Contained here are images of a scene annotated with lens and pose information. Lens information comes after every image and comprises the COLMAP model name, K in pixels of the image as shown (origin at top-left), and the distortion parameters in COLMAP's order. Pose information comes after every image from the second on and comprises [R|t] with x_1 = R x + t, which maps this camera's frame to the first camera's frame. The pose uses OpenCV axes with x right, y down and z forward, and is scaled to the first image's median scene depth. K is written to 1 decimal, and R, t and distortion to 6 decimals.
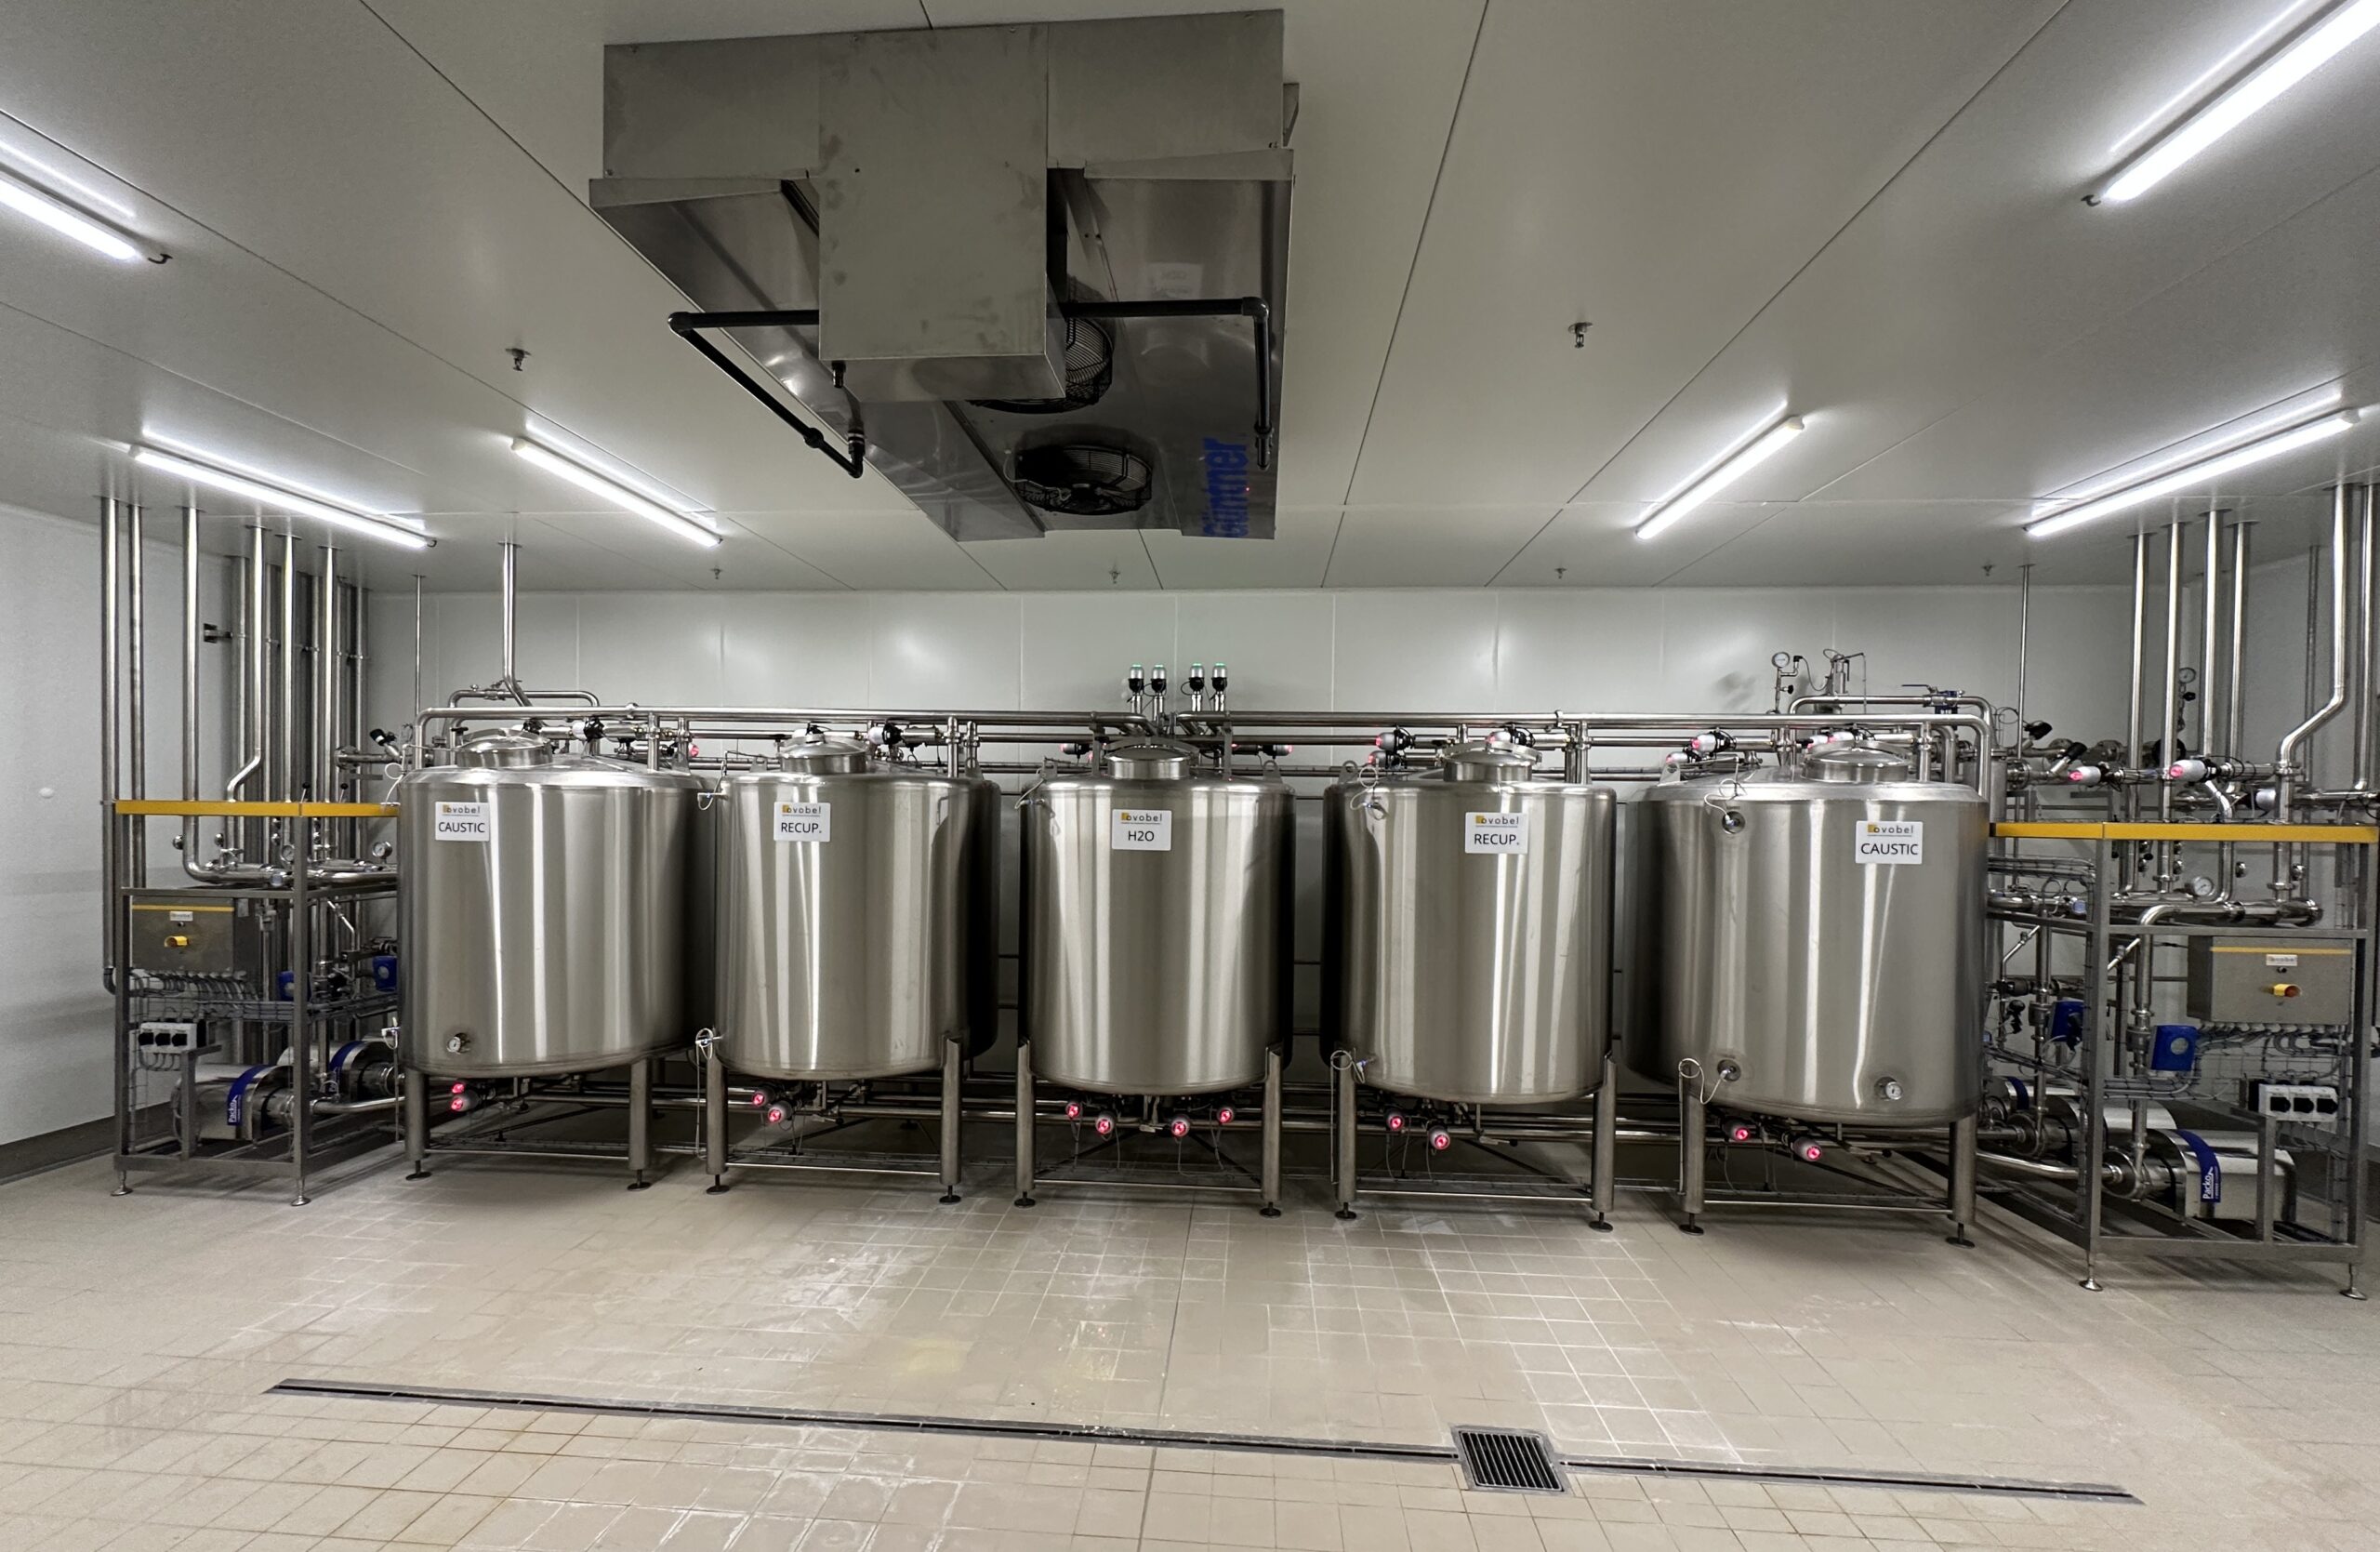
lens RADIAL K [[951.2, 0, 1190.2], [0, 951.2, 821.5], [0, 0, 1]] dist [-0.000604, 0.000565]
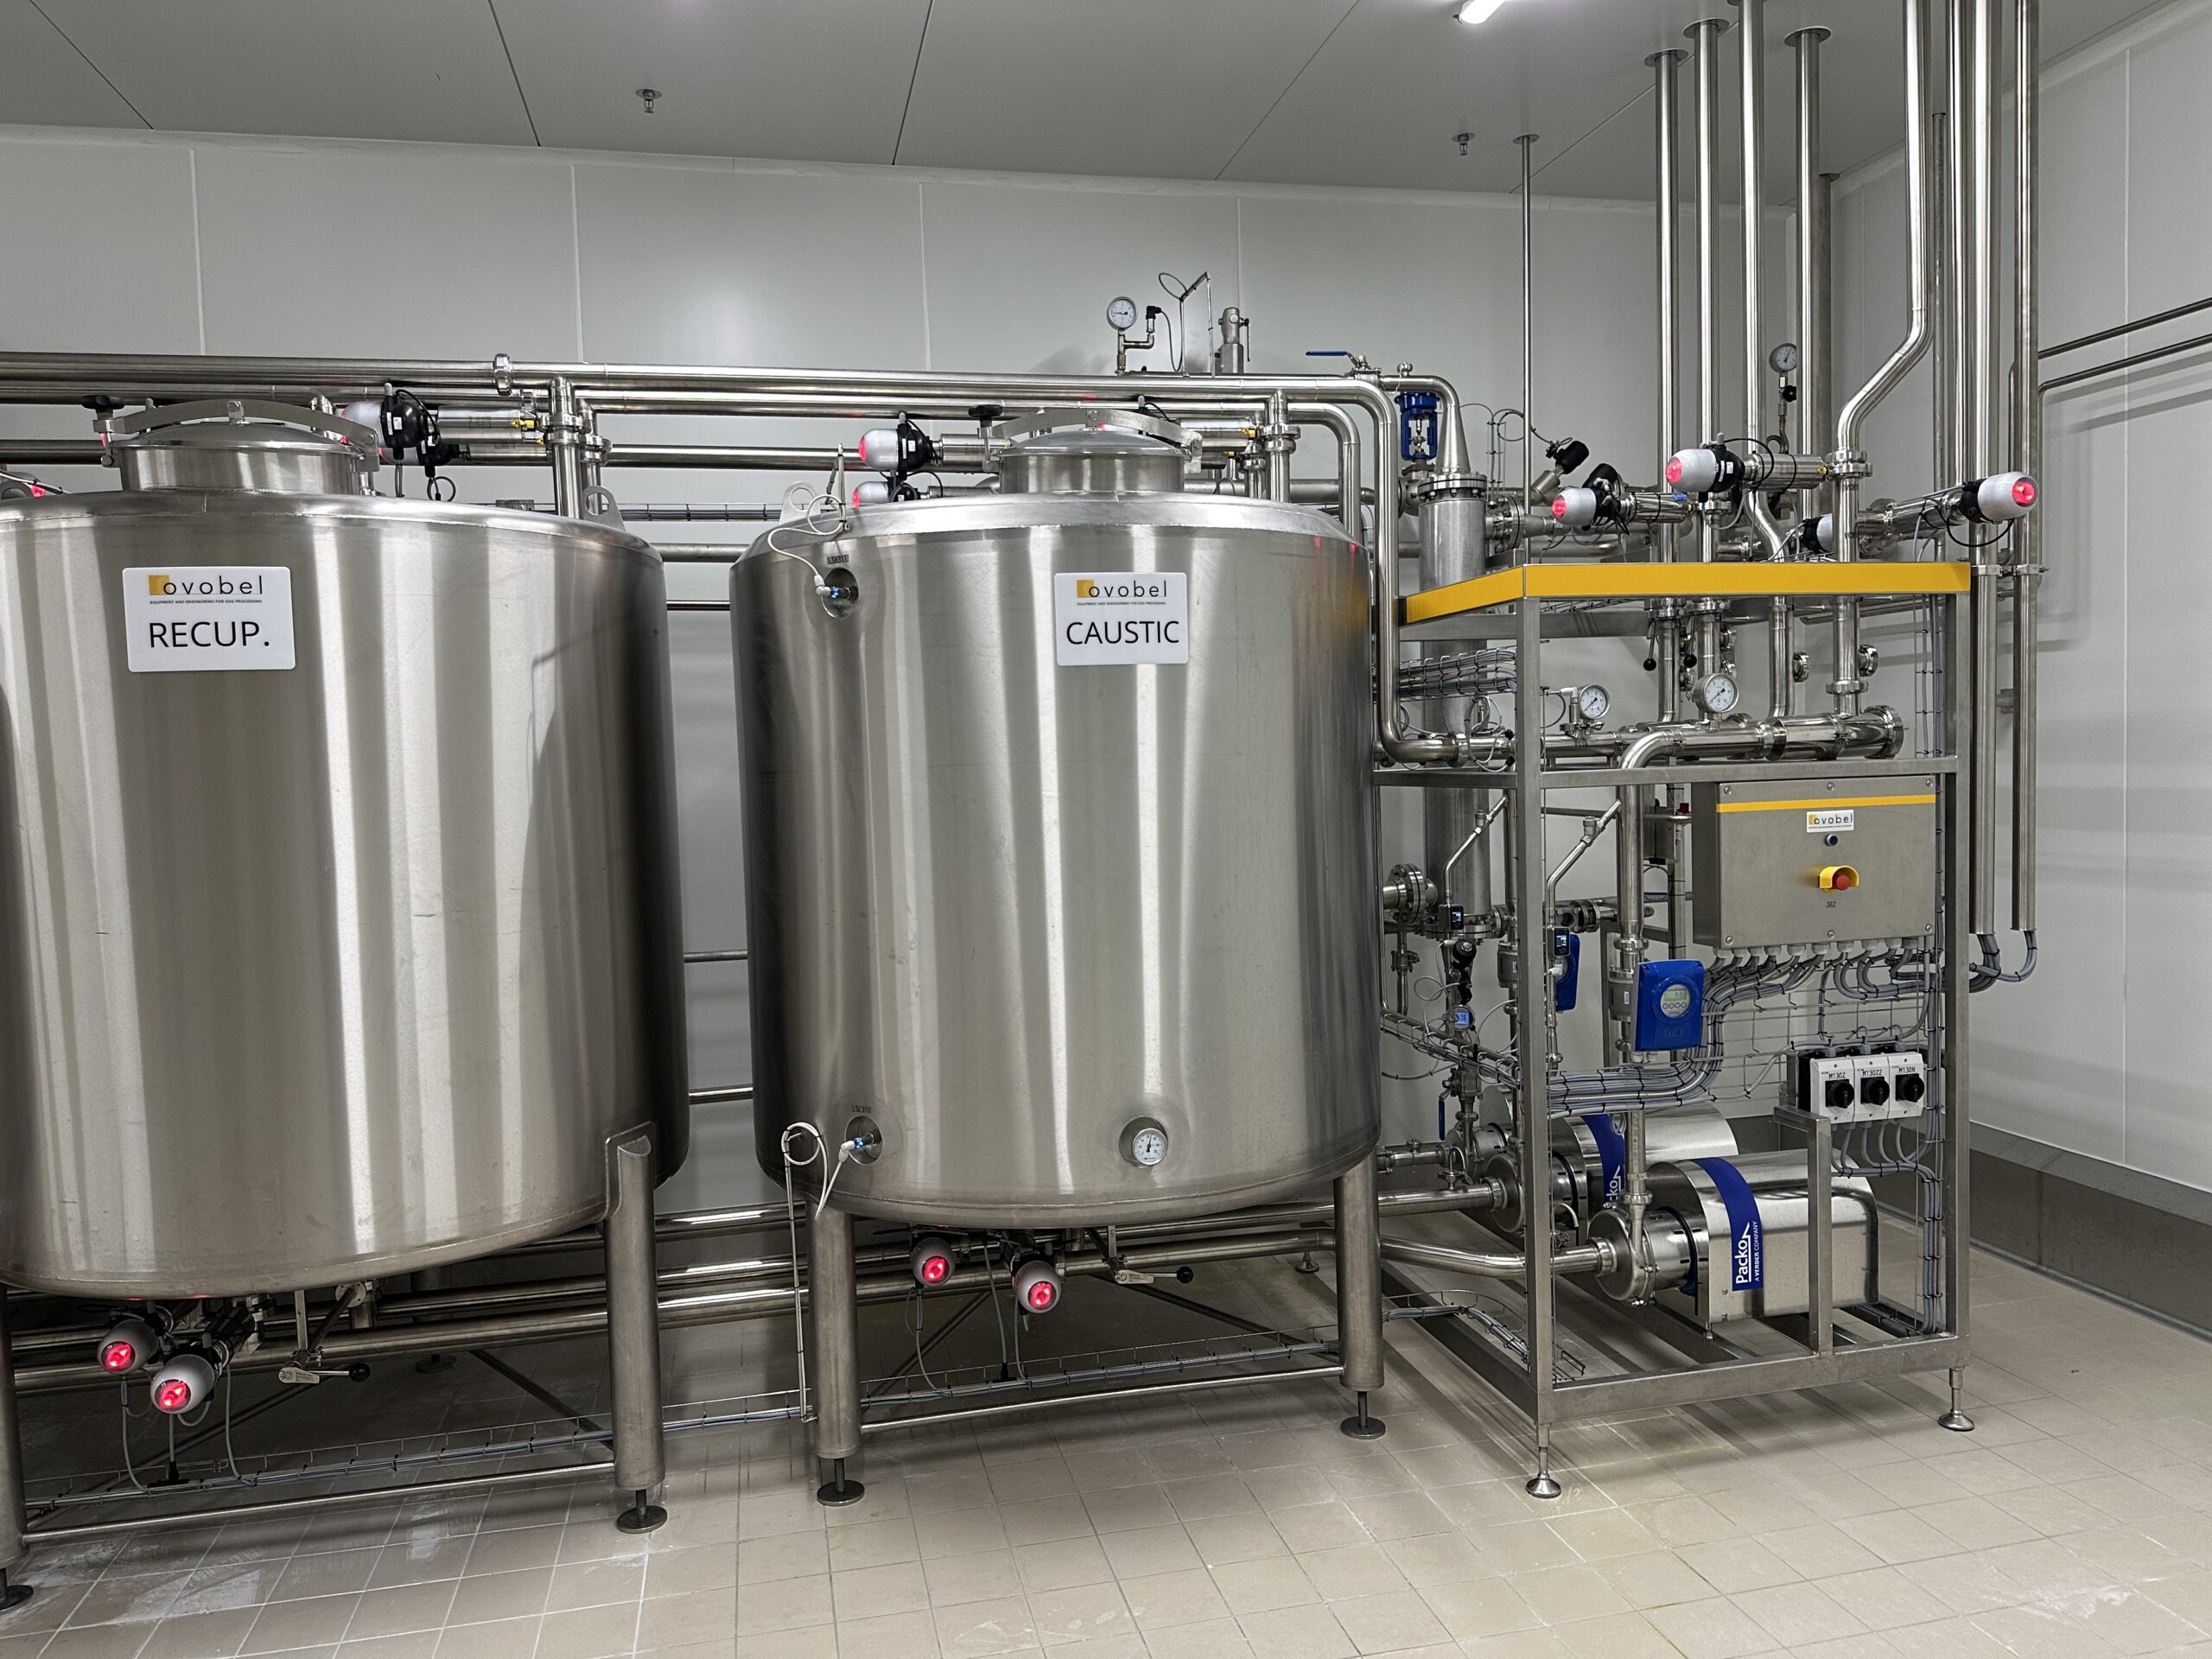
lens RADIAL K [[1566.8, 0, 1106.0], [0, 1566.8, 829.5], [0, 0, 1]] dist [0.007055, -0.002181]
pose [[0.958897, -0.056727, 0.278027, 0.498152], [0.045716, 0.997898, 0.045935, 0.087672], [-0.280048, -0.031337, 0.959474, 0.267262]]
